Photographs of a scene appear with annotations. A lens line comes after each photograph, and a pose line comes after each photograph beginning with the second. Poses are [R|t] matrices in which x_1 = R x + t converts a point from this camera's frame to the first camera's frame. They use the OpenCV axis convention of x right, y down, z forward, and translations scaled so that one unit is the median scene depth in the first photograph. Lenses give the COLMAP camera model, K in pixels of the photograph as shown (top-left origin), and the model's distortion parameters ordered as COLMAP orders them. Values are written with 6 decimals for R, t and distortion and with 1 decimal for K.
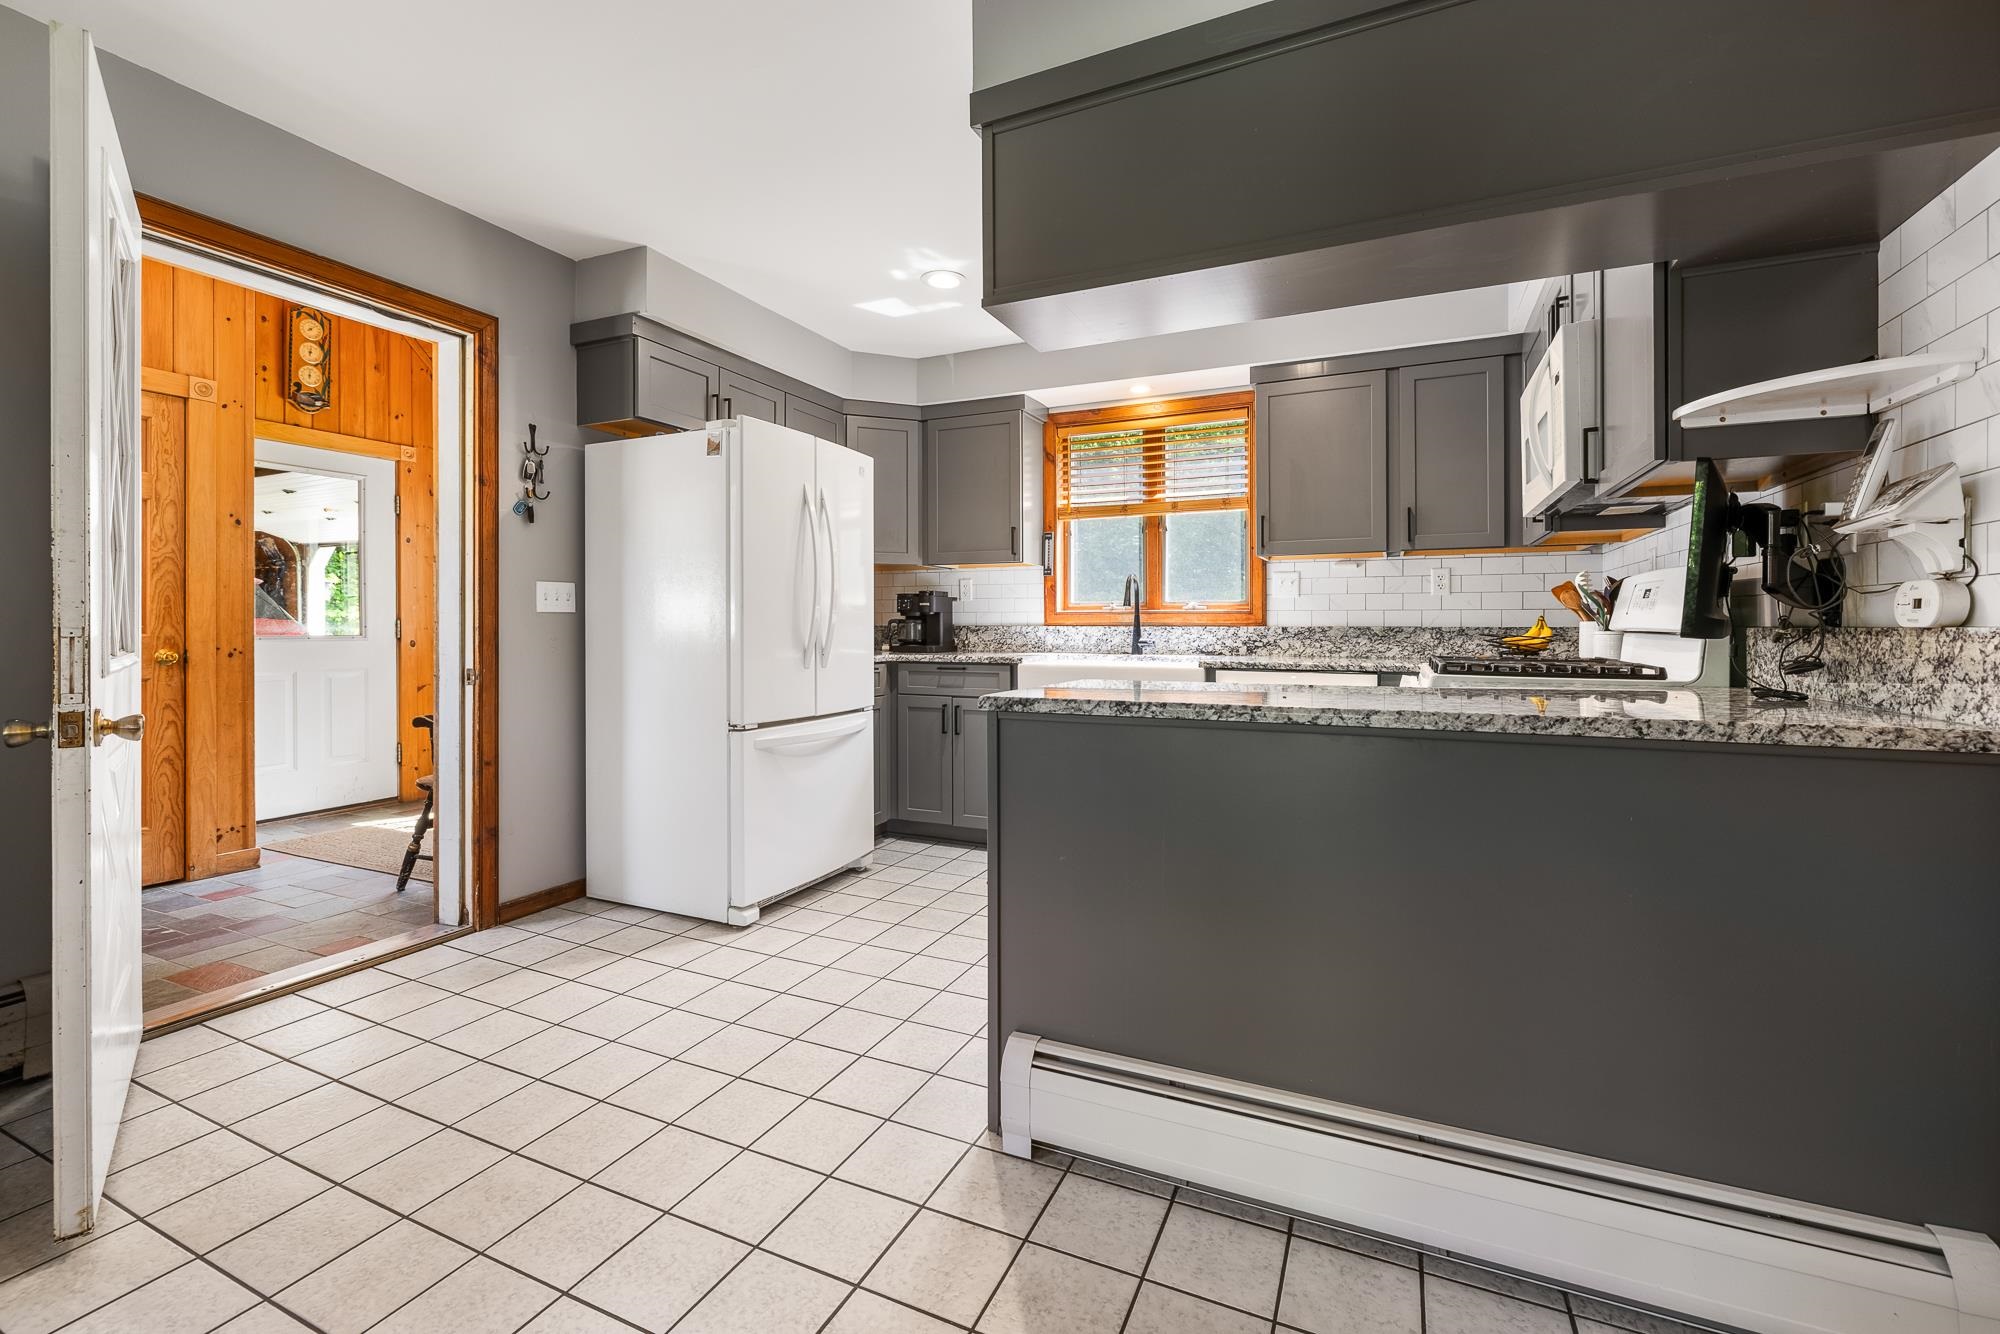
lens RADIAL K [[848.0, 0, 1008.6], [0, 848.0, 632.3], [0, 0, 1]] dist [-0.003455, 0.000404]
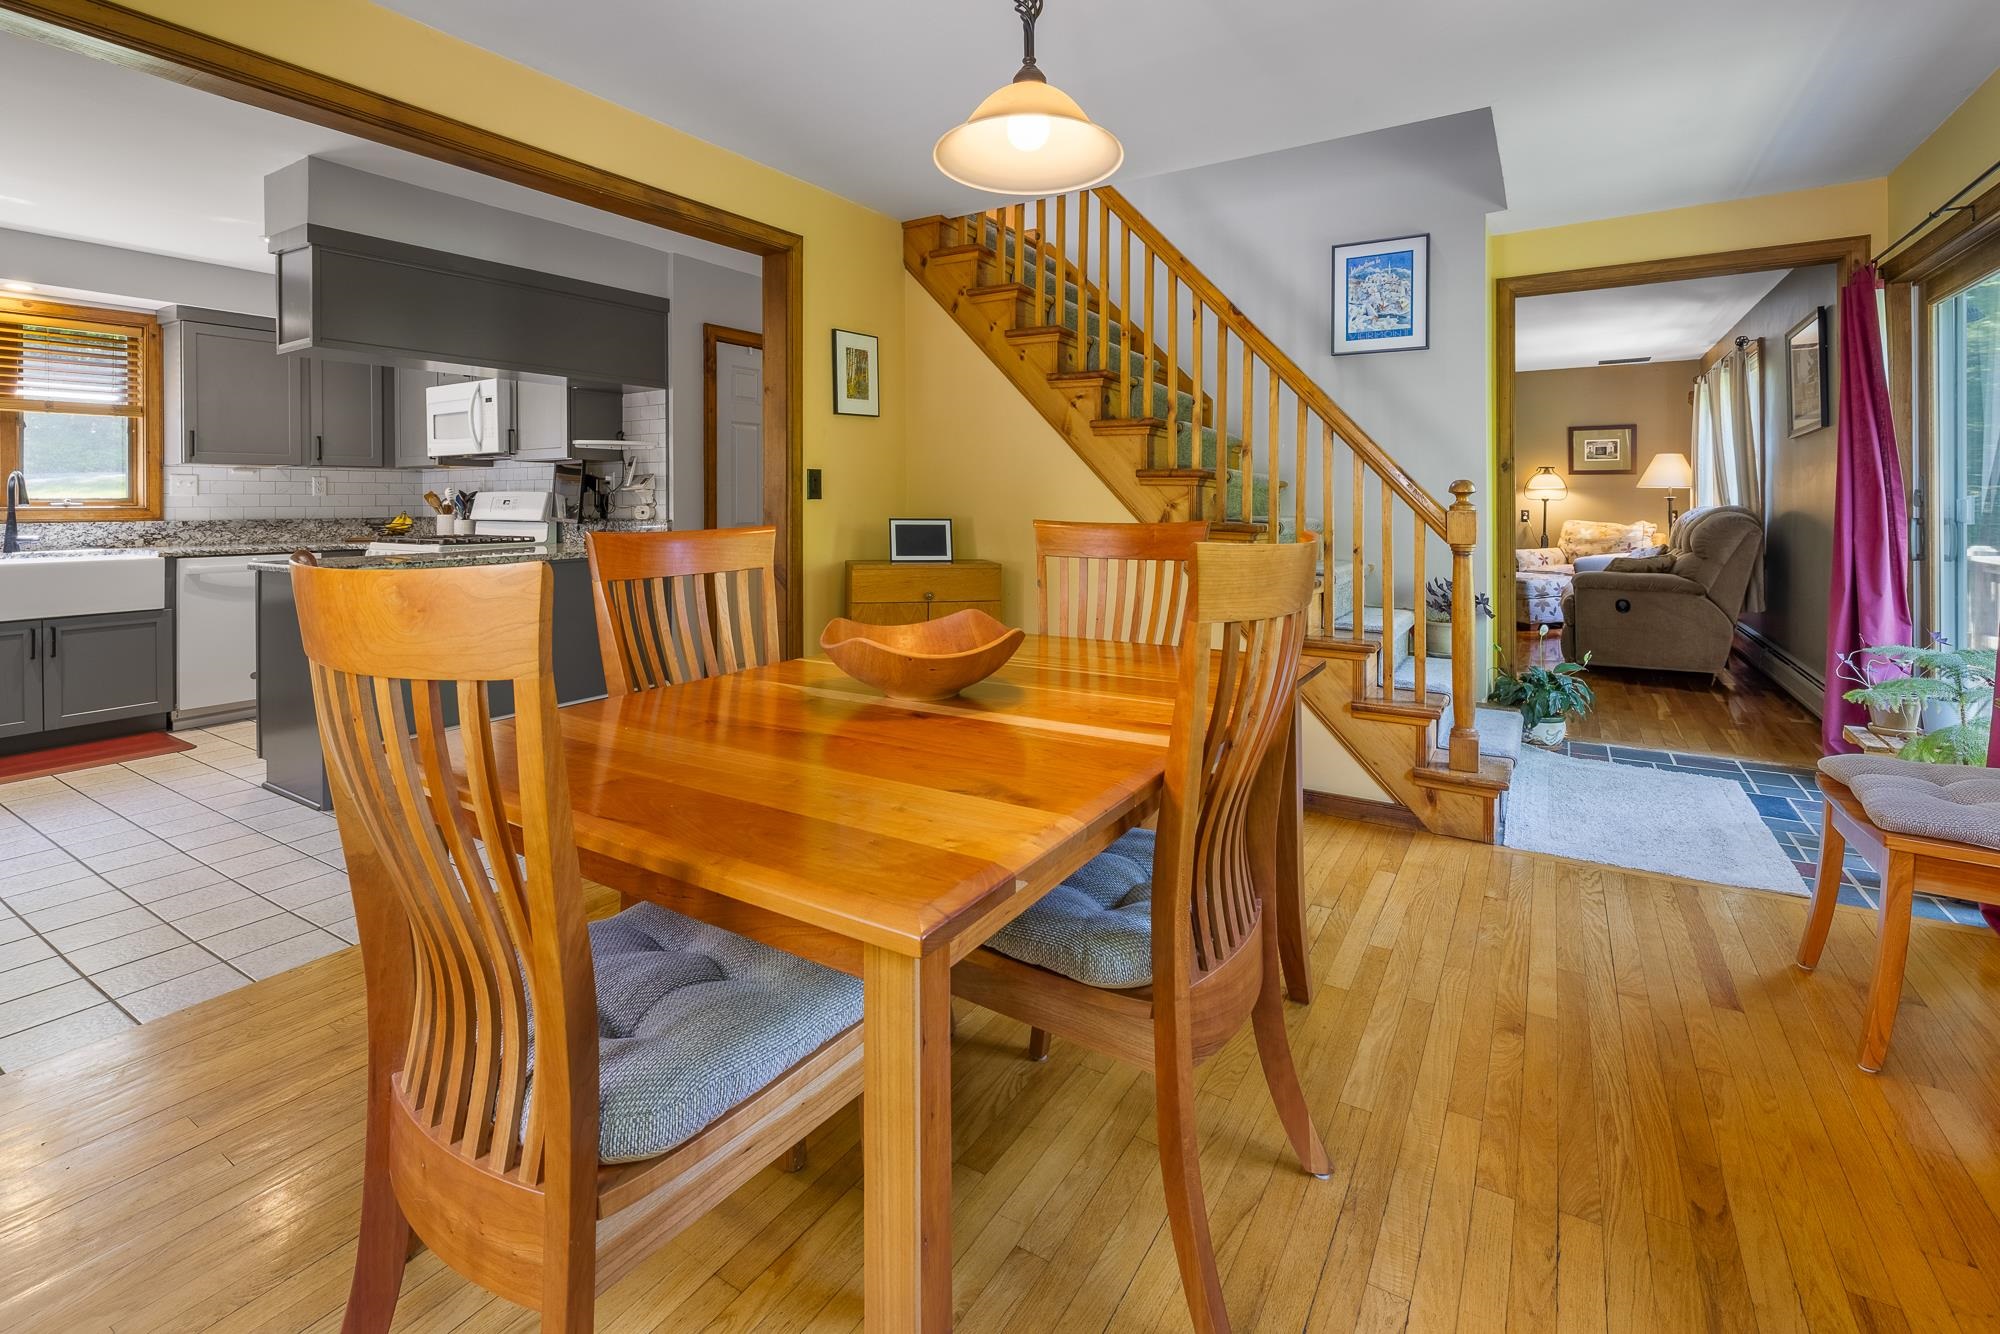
lens RADIAL K [[888.9, 0, 994.2], [0, 888.9, 500.0], [0, 0, 1]] dist [-0.004785, -0.000100]
pose [[0.135298, 0.000249, 0.990805, -0.820983], [0.012418, 0.999921, -0.001947, -0.020991], [-0.990727, 0.012567, 0.135284, -0.319724]]
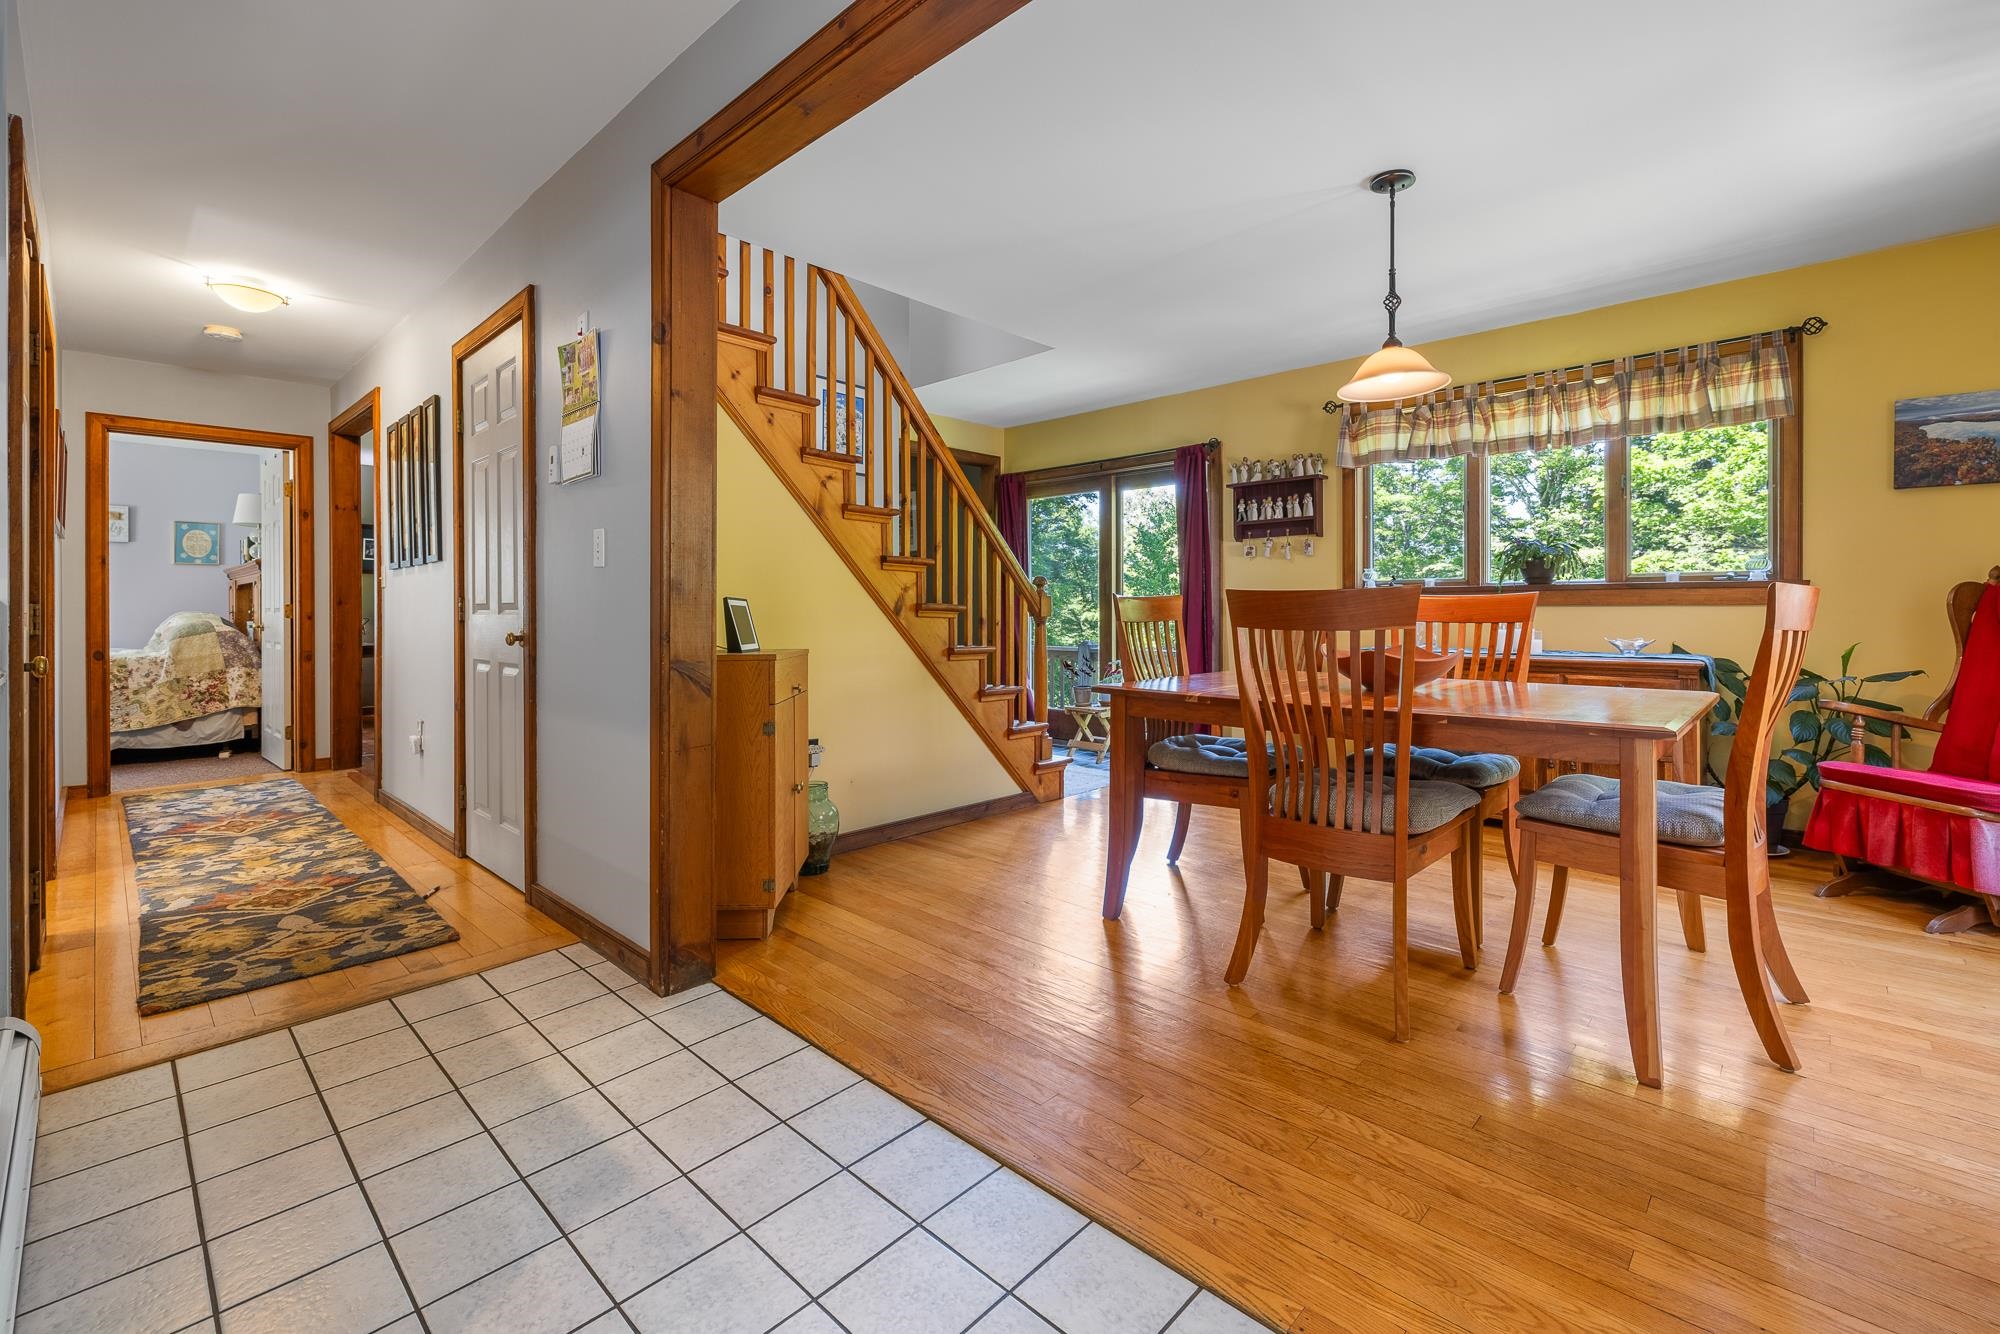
lens RADIAL K [[860.7, 0, 1005.3], [0, 860.7, 609.0], [0, 0, 1]] dist [-0.003020, 0.000215]
pose [[-0.945802, 0.001167, 0.324742, -0.304281], [0.003657, 0.999968, 0.007058, 0.002700], [-0.324723, 0.007863, -0.945776, 0.578025]]
